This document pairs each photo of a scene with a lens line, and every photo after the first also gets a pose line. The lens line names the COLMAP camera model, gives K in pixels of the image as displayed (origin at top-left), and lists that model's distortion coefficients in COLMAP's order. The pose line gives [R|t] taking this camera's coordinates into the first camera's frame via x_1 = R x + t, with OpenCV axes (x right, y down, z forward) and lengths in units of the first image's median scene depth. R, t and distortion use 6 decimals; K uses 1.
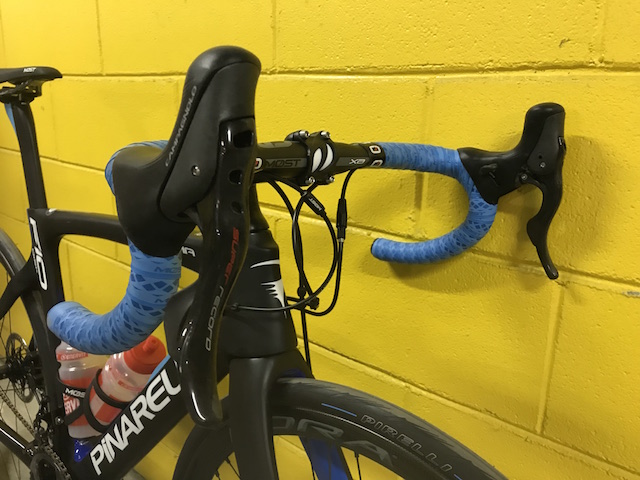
lens RADIAL K [[523.4, 0, 316.8], [0, 523.4, 241.1], [0, 0, 1]] dist [0.046906, -0.063679]
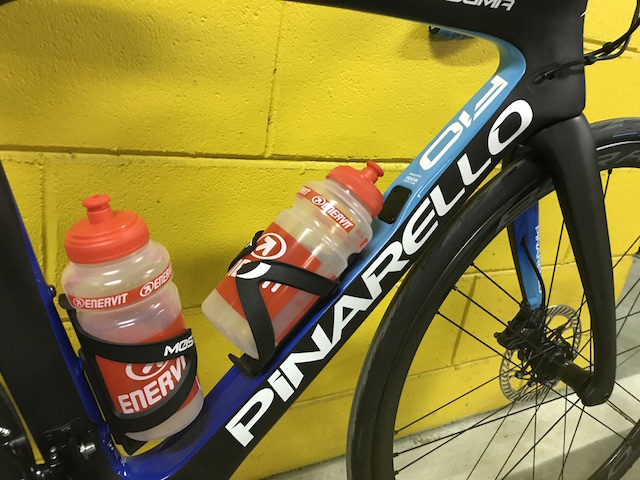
lens RADIAL K [[523.4, 0, 319.6], [0, 523.4, 238.8], [0, 0, 1]] dist [0.046906, -0.063679]
pose [[0.352278, -0.316304, 0.880825, -1.031239], [0.101851, 0.948524, 0.299881, 0.080419], [-0.930337, -0.015929, 0.366360, 0.902927]]
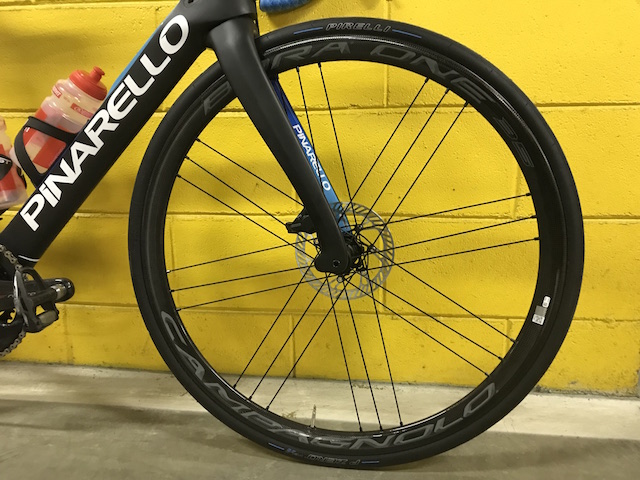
lens RADIAL K [[523.4, 0, 318.9], [0, 523.4, 235.5], [0, 0, 1]] dist [0.046906, -0.063679]
pose [[0.835113, -0.144944, 0.530638, -0.626999], [0.168158, 0.985749, 0.004613, 0.681257], [-0.523745, 0.085379, 0.847586, -0.207367]]
